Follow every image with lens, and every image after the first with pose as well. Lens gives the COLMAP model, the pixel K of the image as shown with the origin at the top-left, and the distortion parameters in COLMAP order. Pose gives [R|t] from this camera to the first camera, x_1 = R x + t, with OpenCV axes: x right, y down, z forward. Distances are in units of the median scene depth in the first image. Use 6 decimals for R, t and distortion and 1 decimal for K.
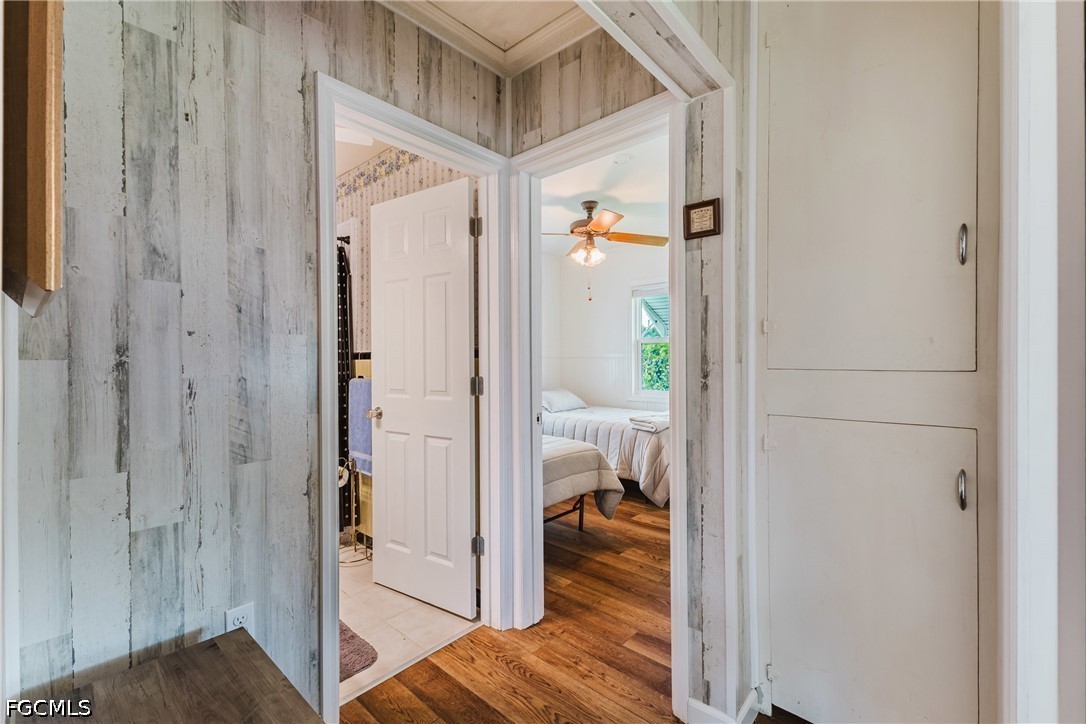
lens RADIAL K [[462.6, 0, 544.6], [0, 462.6, 362.8], [0, 0, 1]] dist [0.014317, -0.000836]
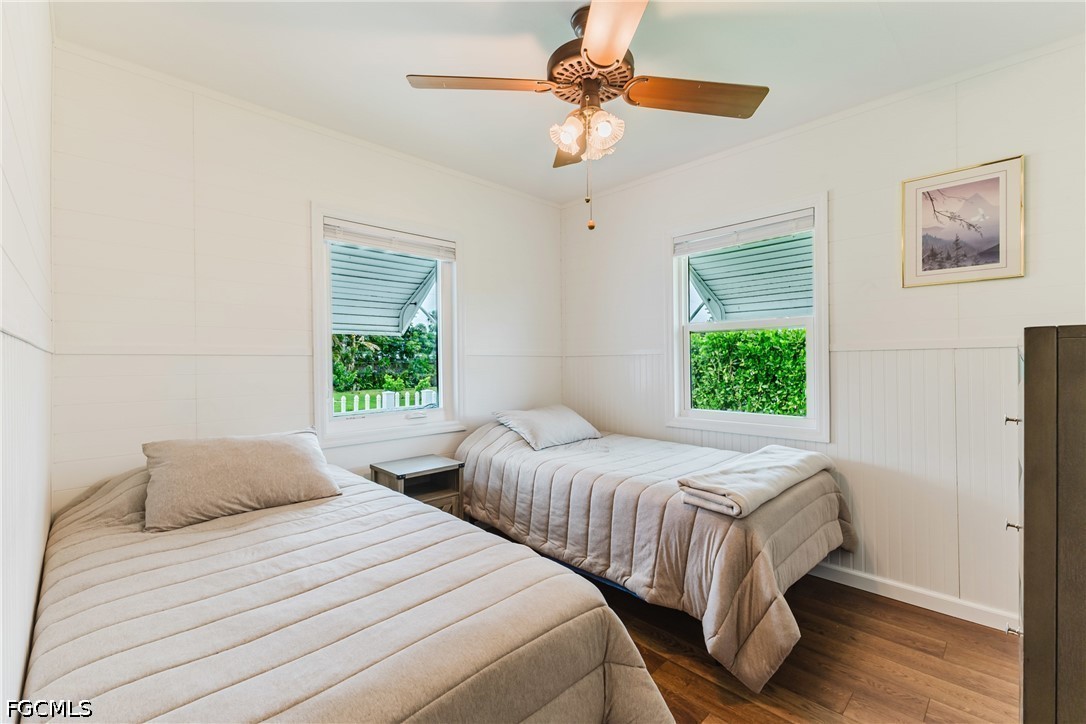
lens RADIAL K [[462.6, 0, 538.7], [0, 462.6, 362.0], [0, 0, 1]] dist [0.014317, -0.000836]
pose [[0.997293, -0.005875, -0.073292, 0.075583], [0.005531, 0.999973, -0.004902, -0.000733], [0.073319, 0.004483, 0.997298, 0.510468]]
